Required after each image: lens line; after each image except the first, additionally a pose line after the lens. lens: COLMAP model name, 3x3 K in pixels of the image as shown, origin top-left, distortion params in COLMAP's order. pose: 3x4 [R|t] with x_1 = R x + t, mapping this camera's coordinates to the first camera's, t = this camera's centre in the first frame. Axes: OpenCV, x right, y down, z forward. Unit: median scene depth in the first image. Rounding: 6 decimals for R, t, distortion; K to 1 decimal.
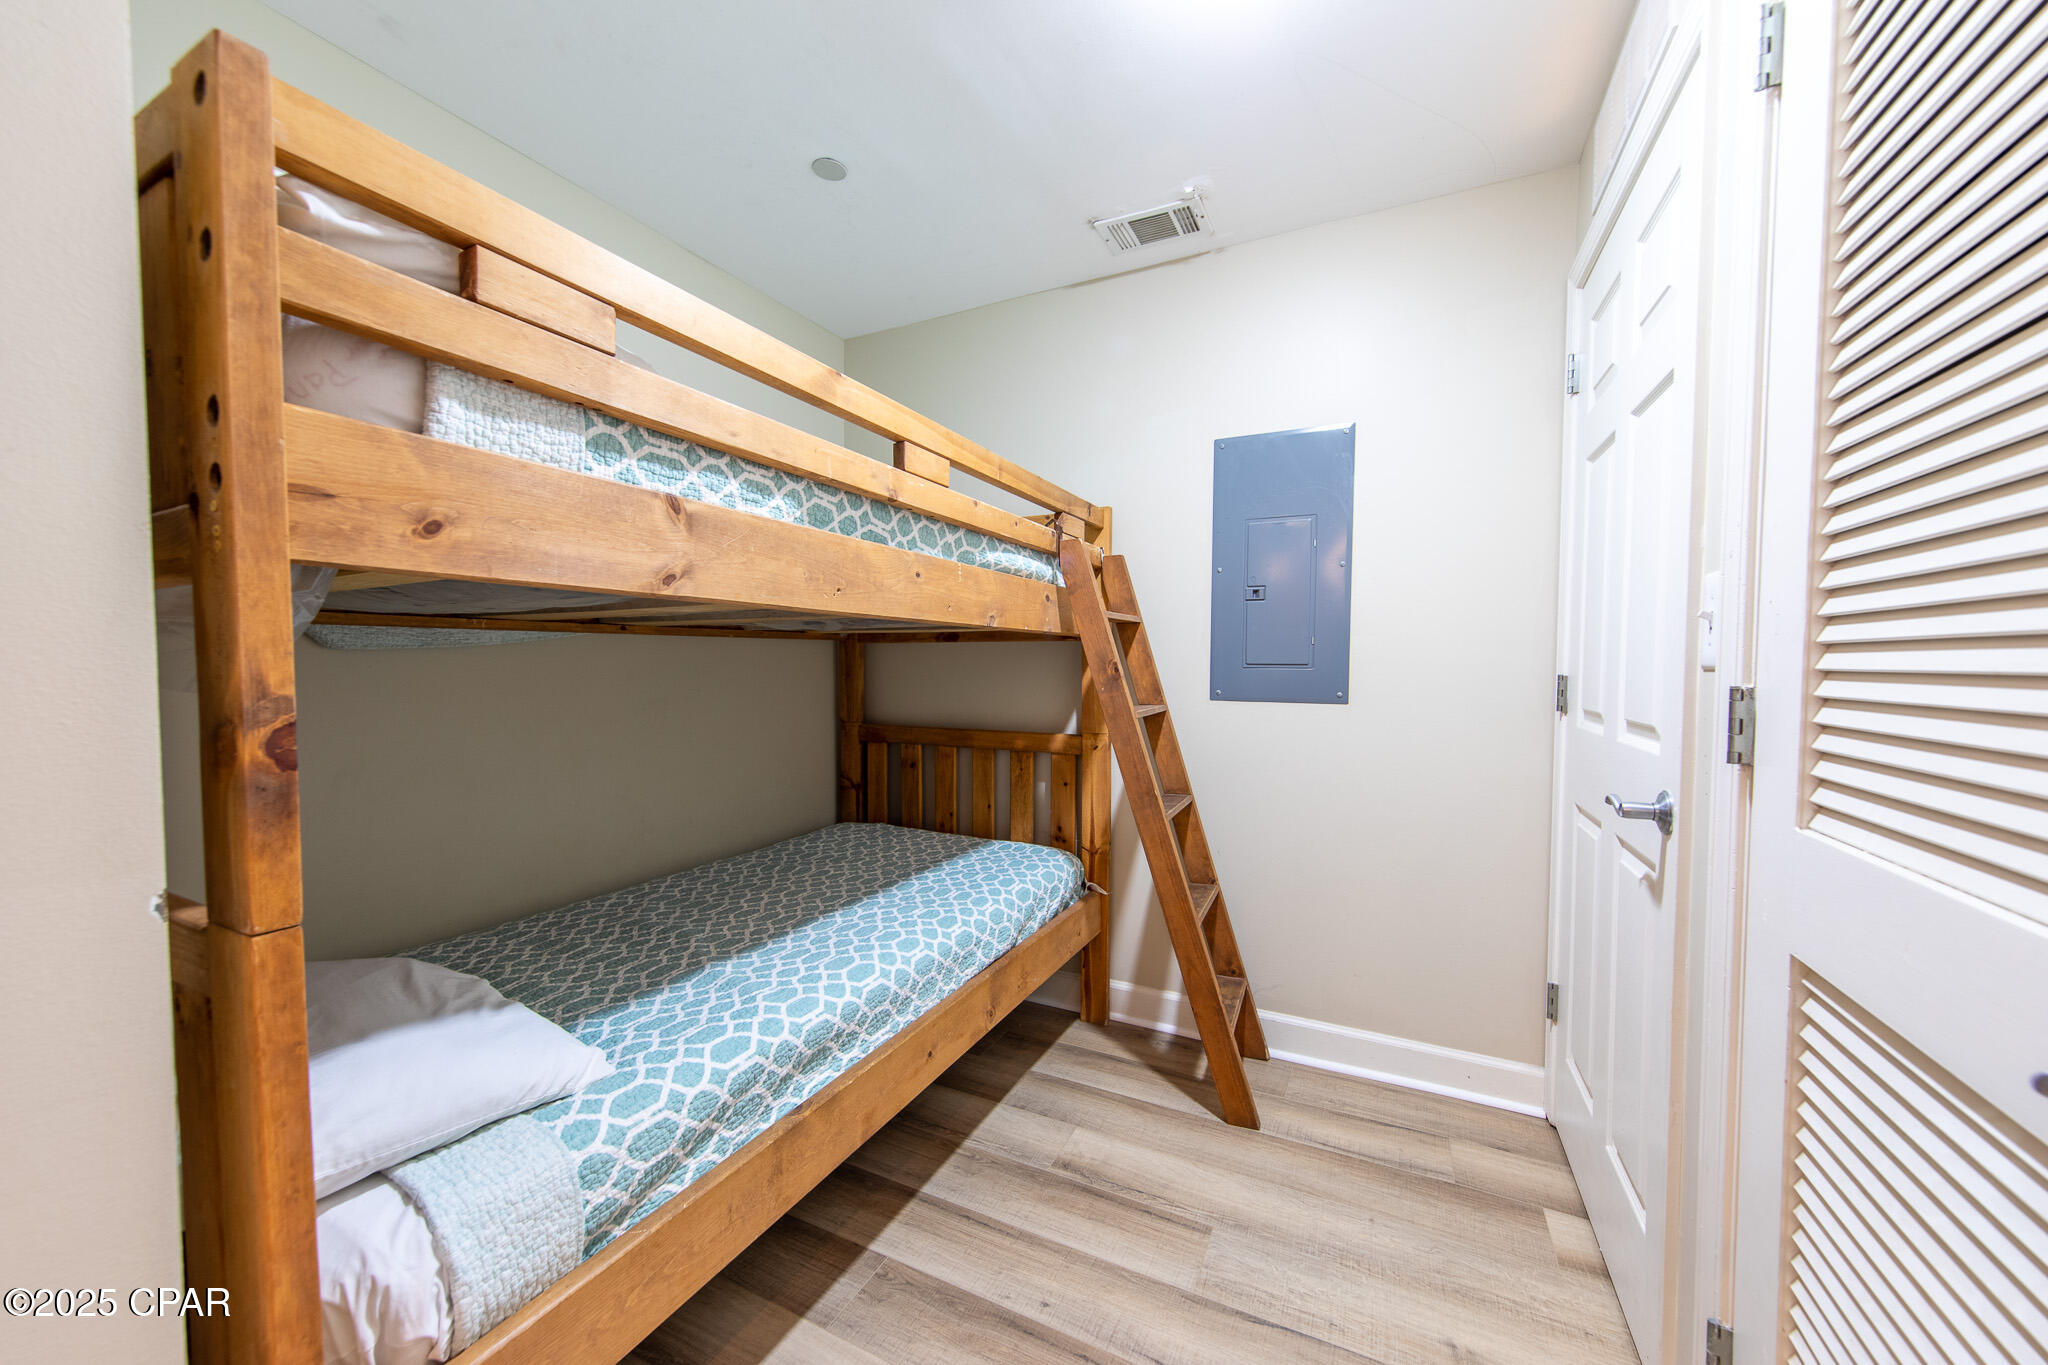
lens RADIAL K [[745.5, 0, 1023.0], [0, 745.5, 690.1], [0, 0, 1]] dist [0.000048, 0.000012]
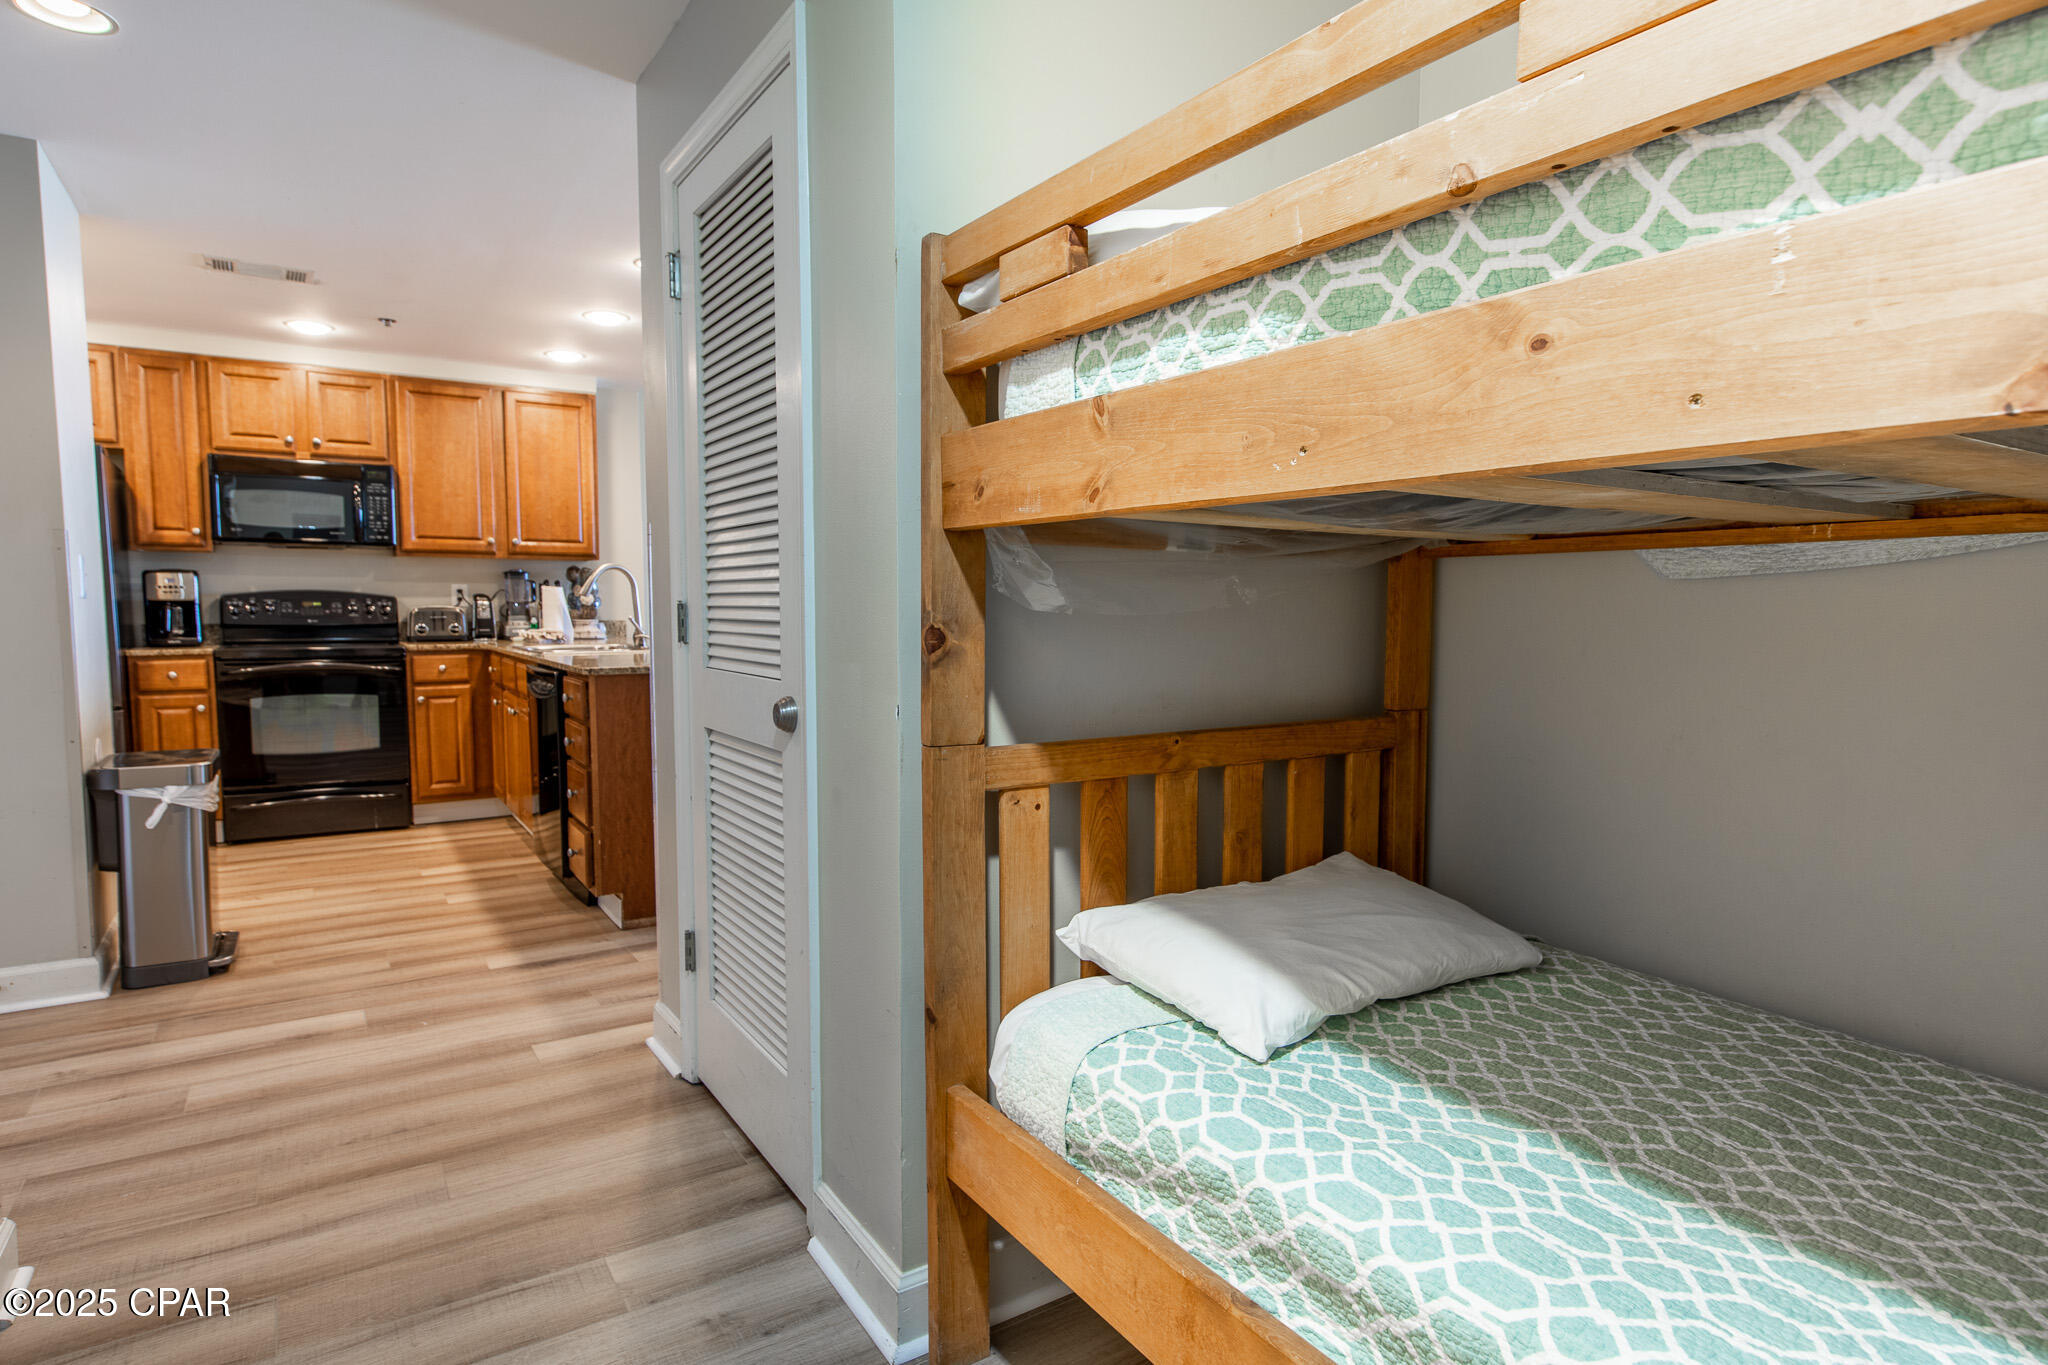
lens RADIAL K [[1096.7, 0, 1029.0], [0, 1096.7, 691.8], [0, 0, 1]] dist [0.003540, -0.000996]
pose [[-0.501562, 0.066643, -0.862551, 0.505247], [-0.037048, 0.994459, 0.098378, -0.029316], [0.864328, 0.081298, -0.496314, 1.149498]]
